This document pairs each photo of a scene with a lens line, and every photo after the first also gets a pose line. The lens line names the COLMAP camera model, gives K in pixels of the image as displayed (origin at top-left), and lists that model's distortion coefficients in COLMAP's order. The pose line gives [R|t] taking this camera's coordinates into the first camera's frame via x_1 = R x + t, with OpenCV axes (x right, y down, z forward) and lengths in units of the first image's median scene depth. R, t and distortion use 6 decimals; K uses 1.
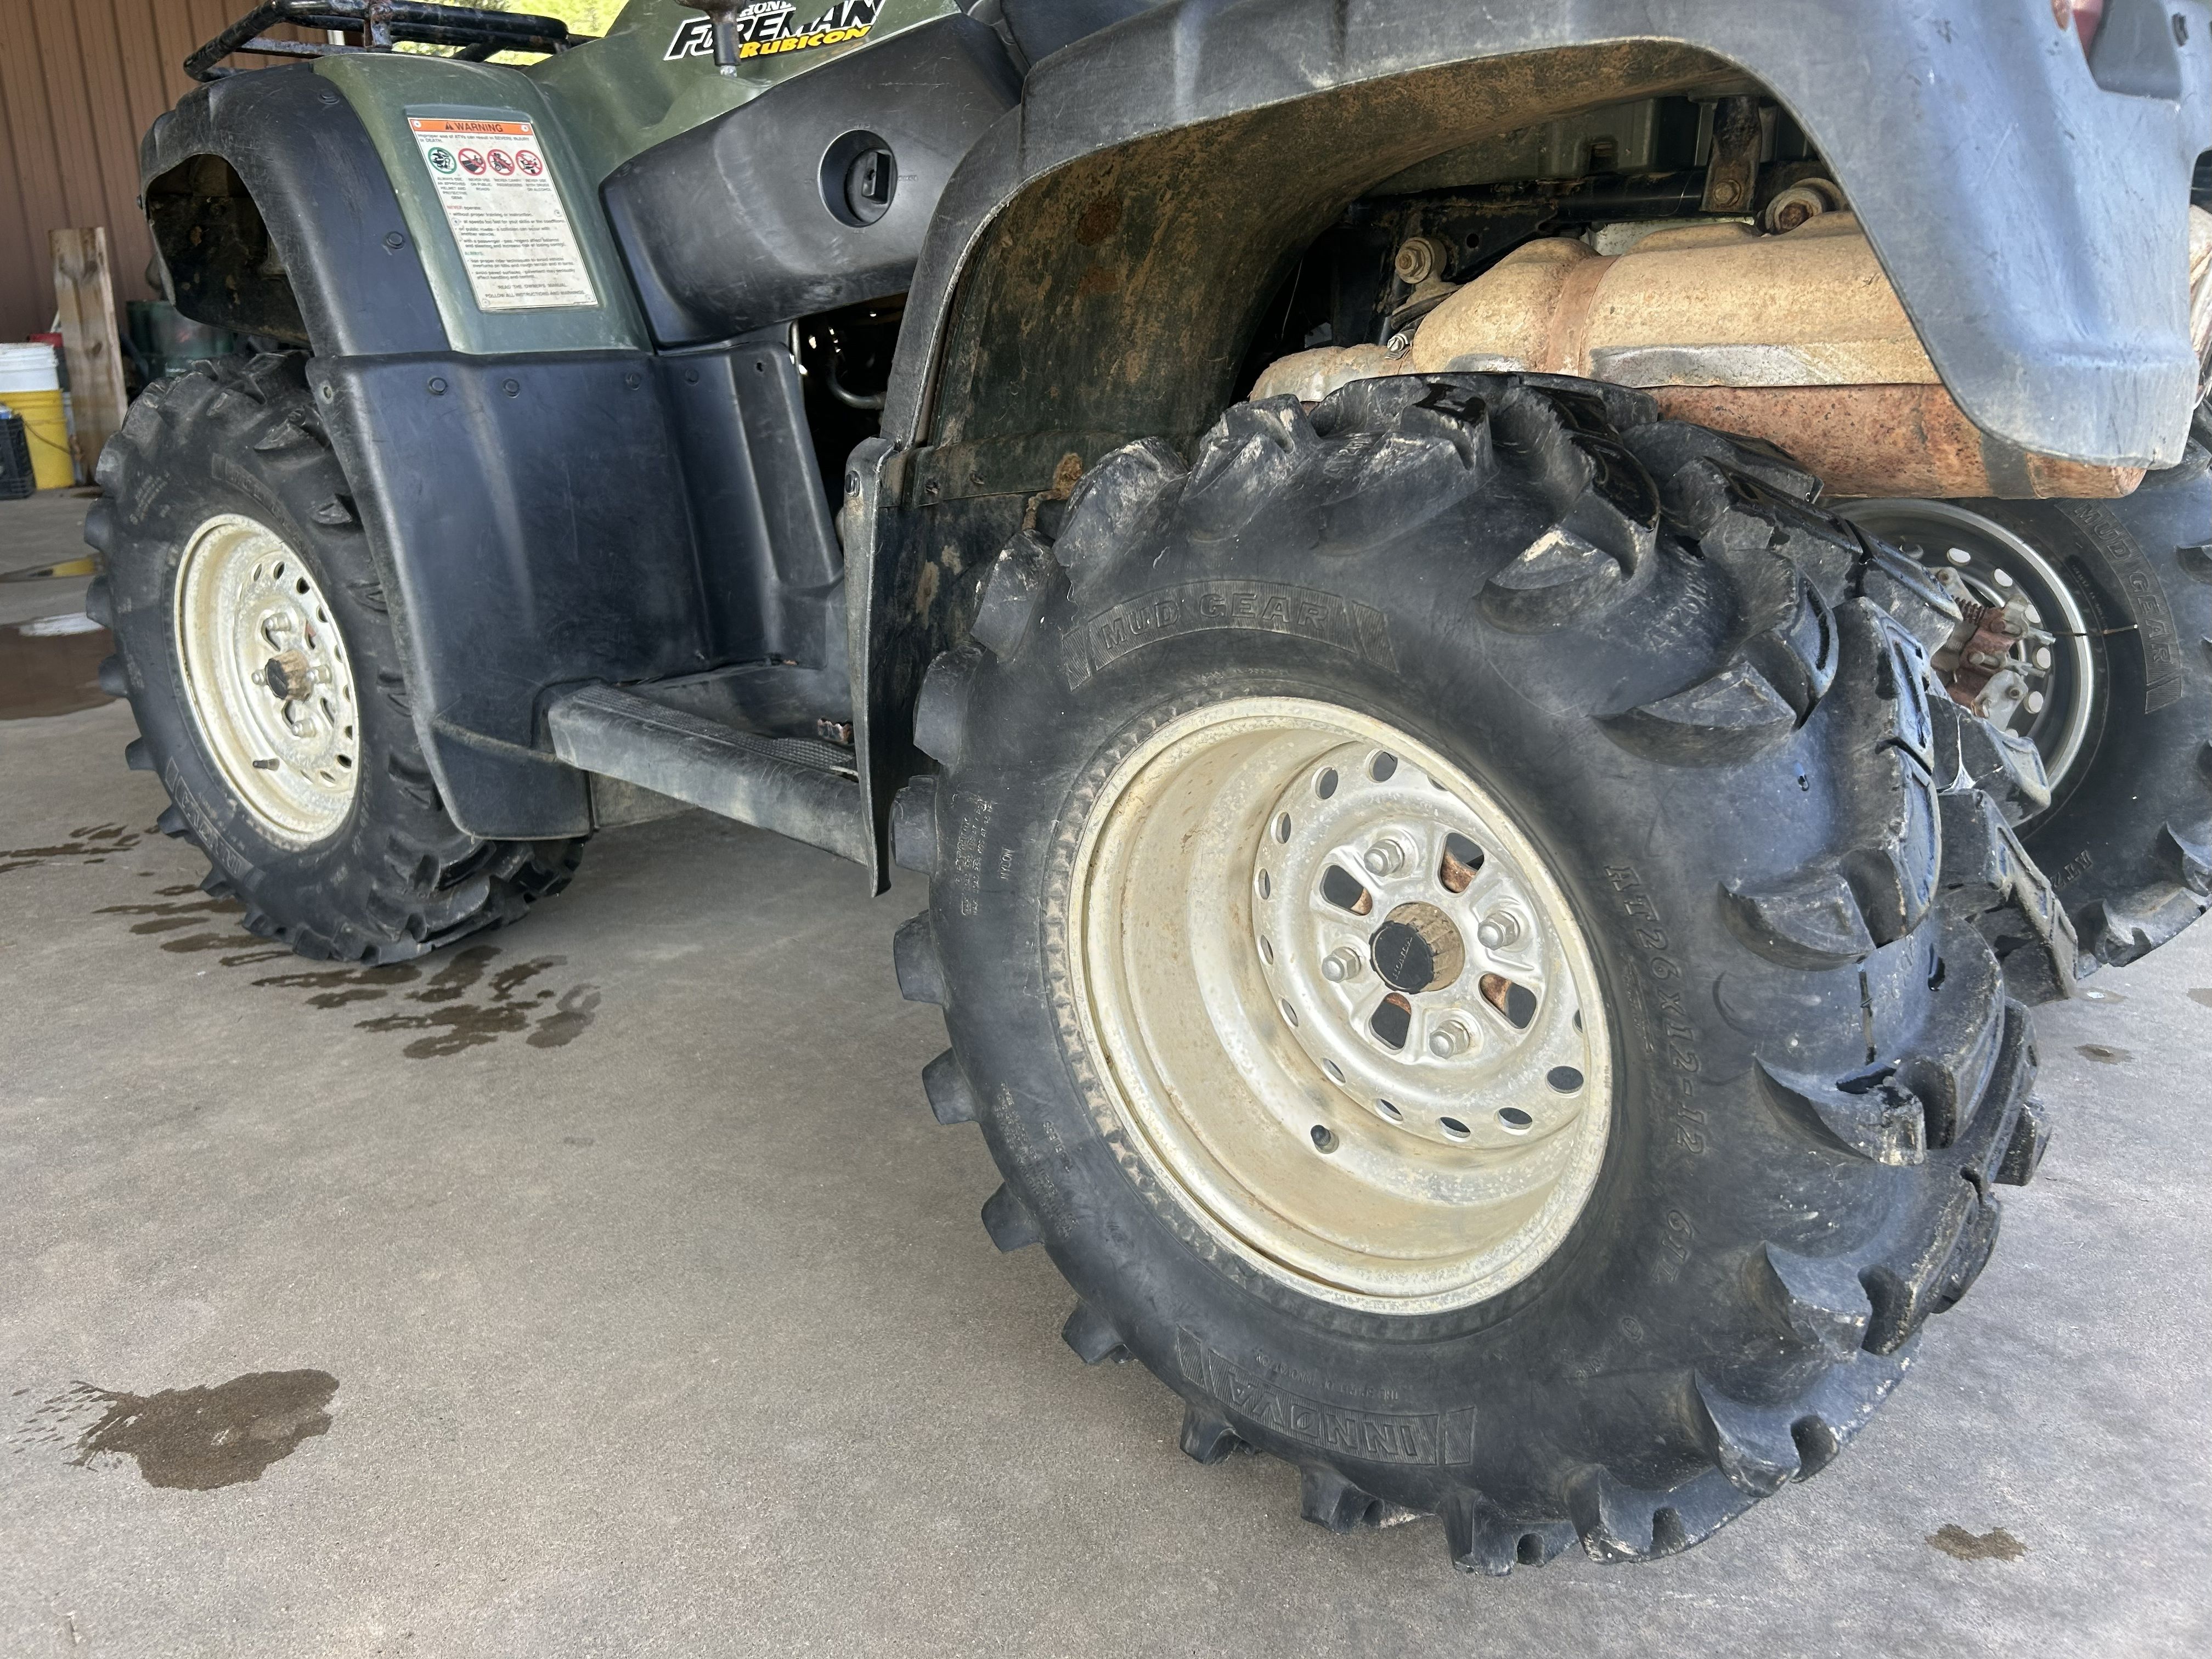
lens RADIAL K [[1693.8, 0, 1089.9], [0, 1693.8, 816.9], [0, 0, 1]] dist [0.037174, -0.051266]
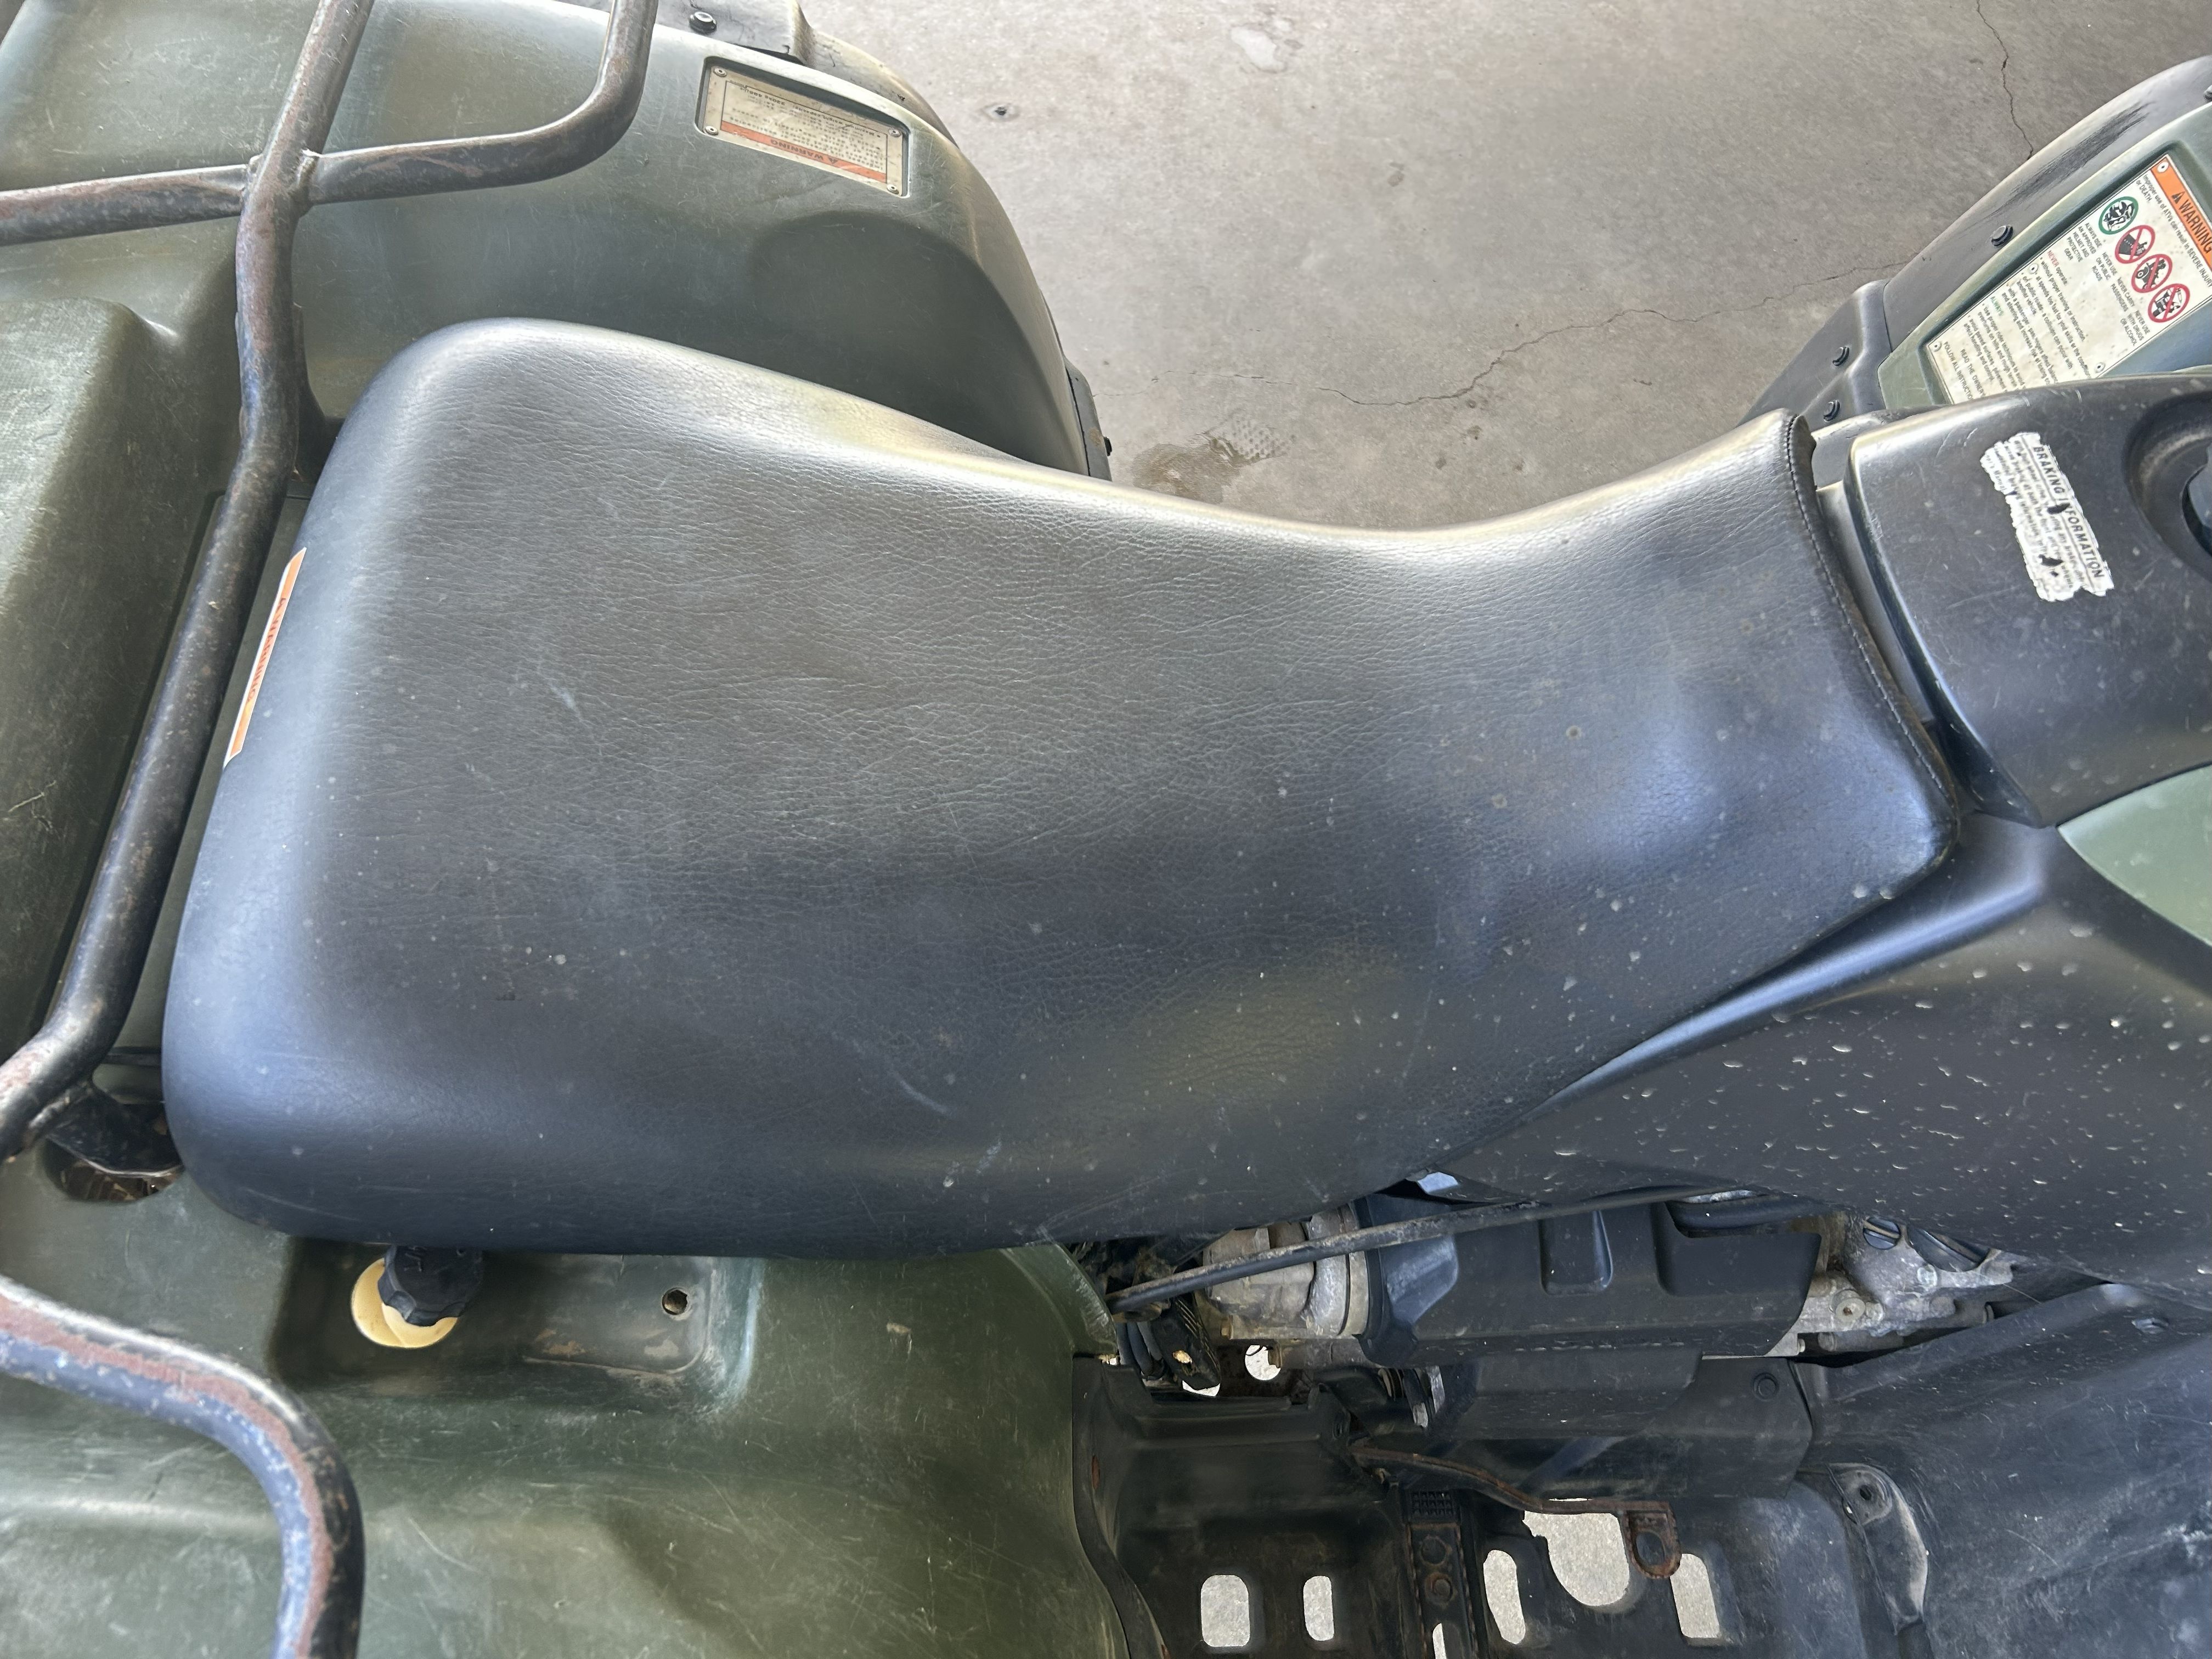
lens RADIAL K [[1693.8, 0, 1102.3], [0, 1693.8, 808.4], [0, 0, 1]] dist [0.037174, -0.051266]
pose [[-0.724927, 0.542673, -0.424248, 0.381286], [-0.290066, 0.318132, 0.902582, -0.838705], [0.624774, 0.777366, -0.073212, 0.984053]]
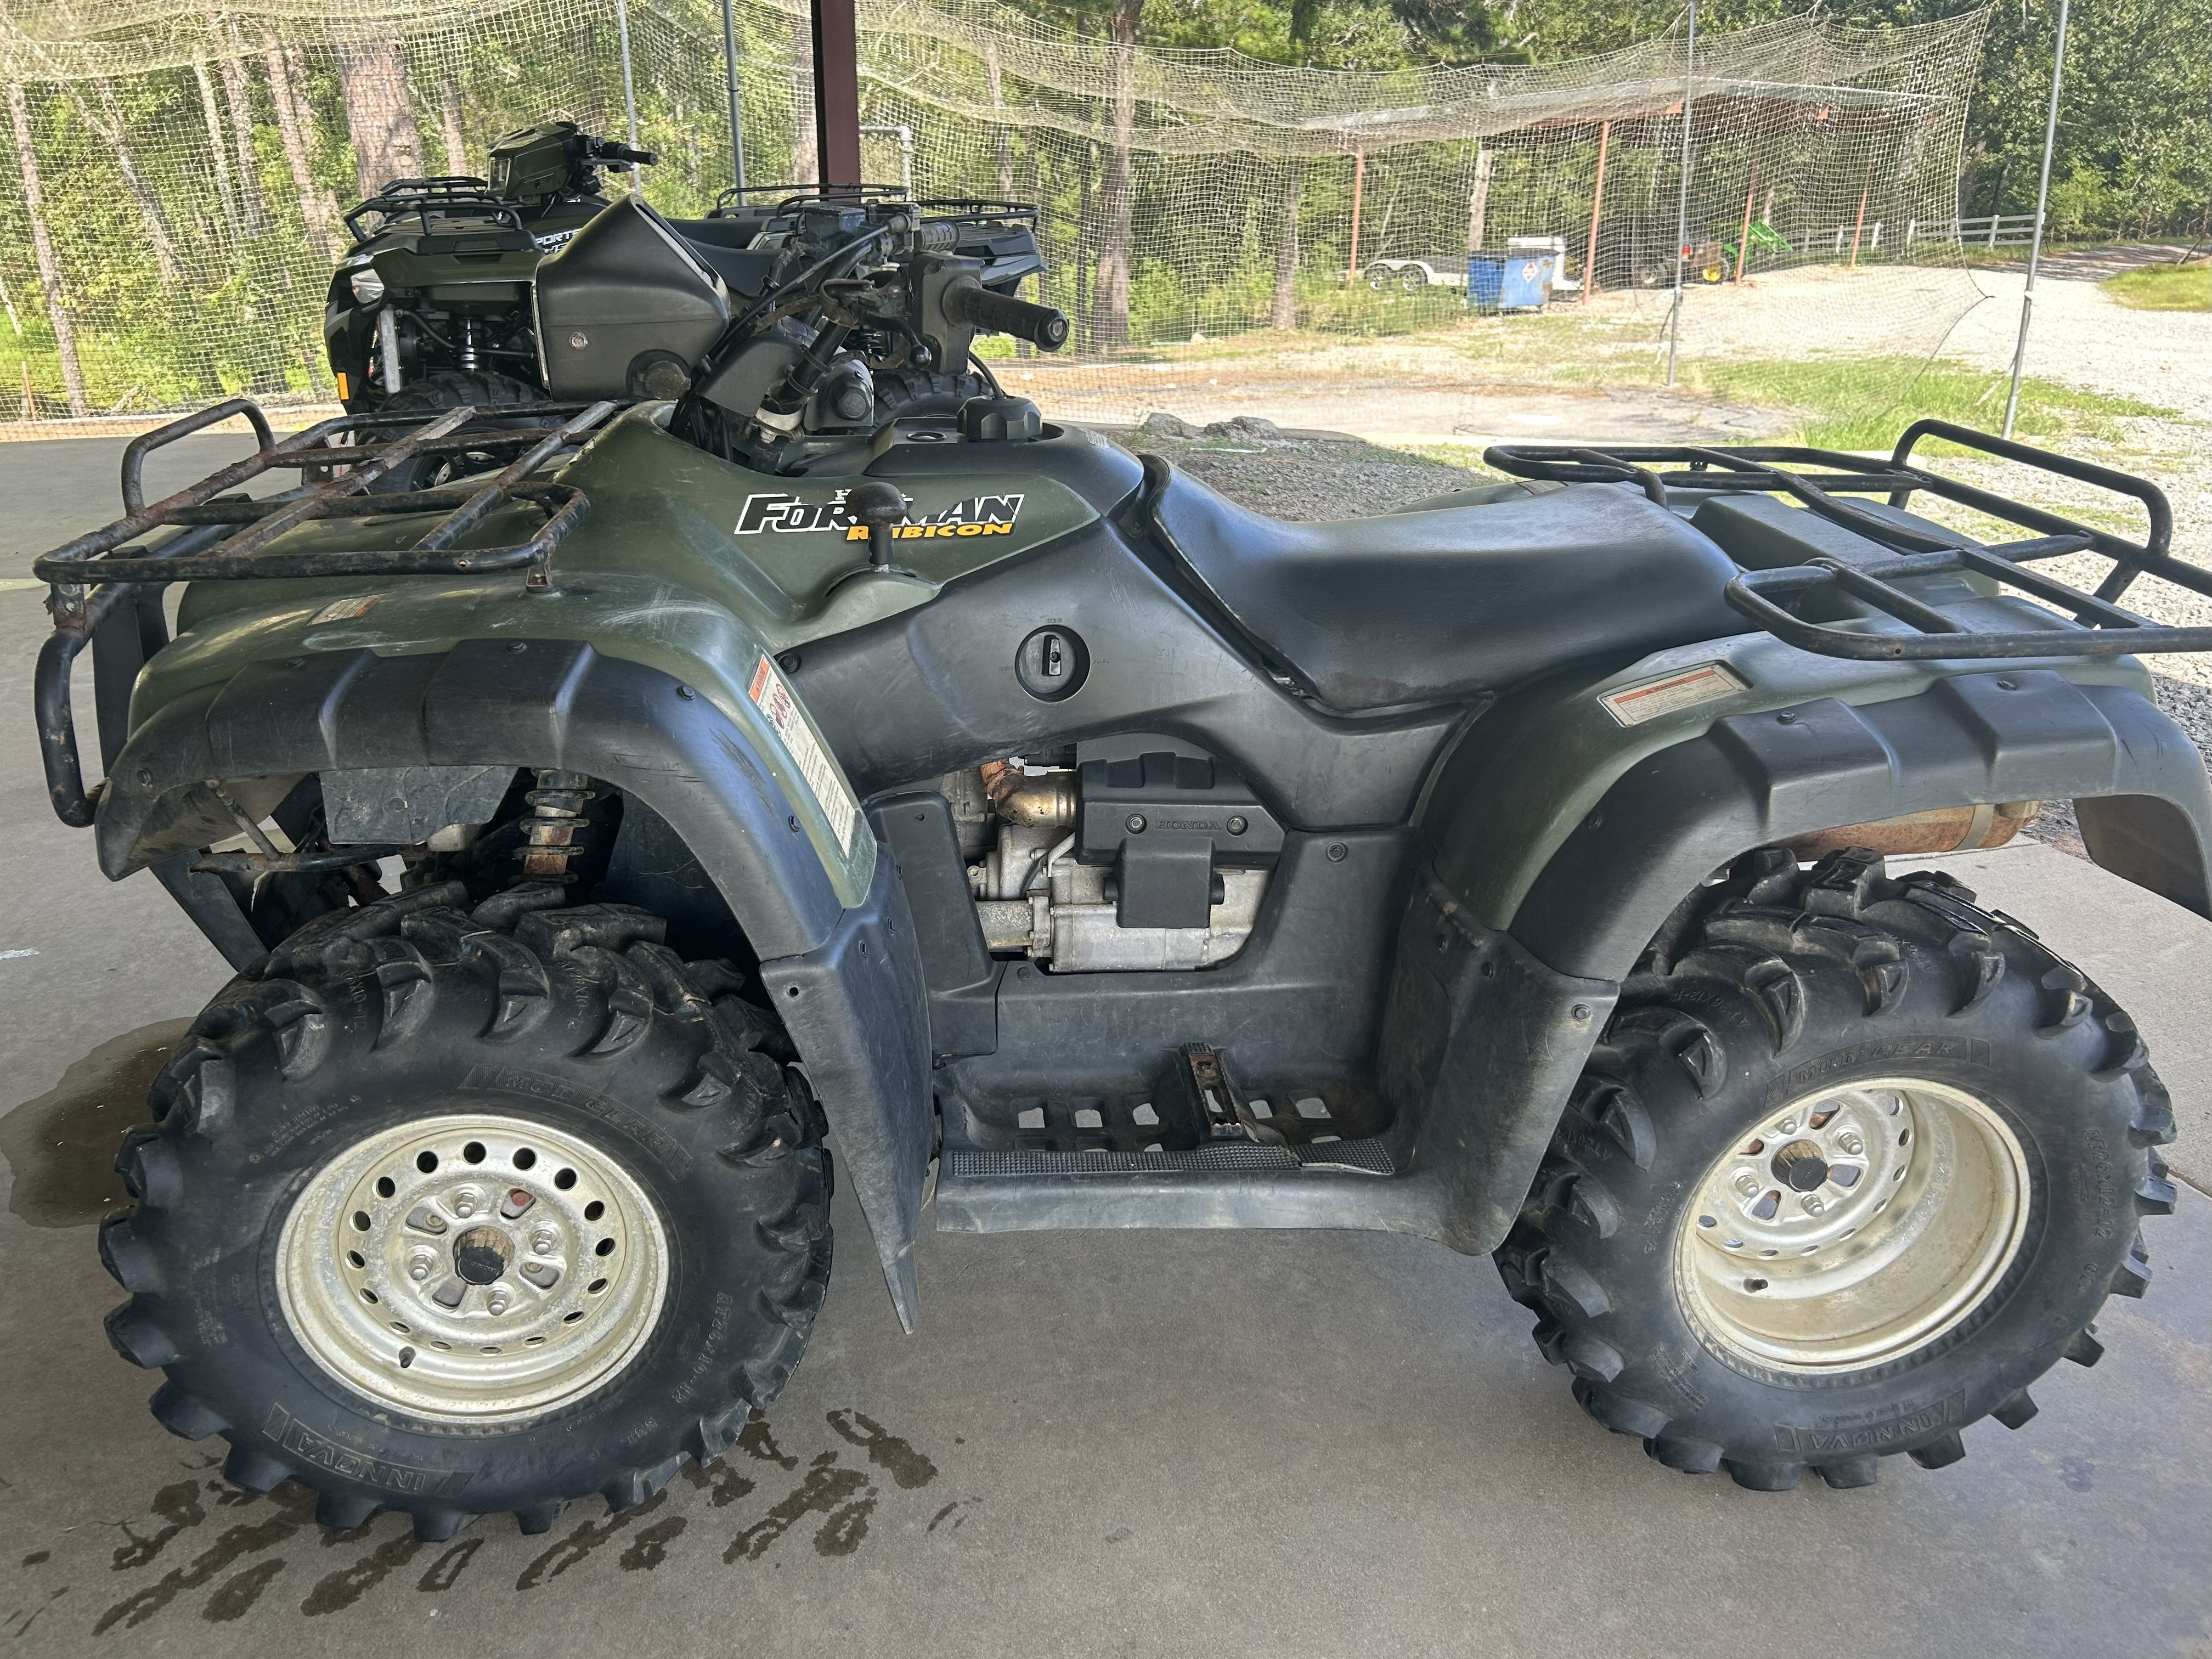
lens RADIAL K [[1693.8, 0, 1108.5], [0, 1693.8, 832.2], [0, 0, 1]] dist [0.037174, -0.051266]
pose [[0.689266, -0.247762, 0.680827, -0.944656], [0.188205, 0.968681, 0.161977, -0.451942], [-0.699636, 0.016490, 0.714309, 0.150824]]
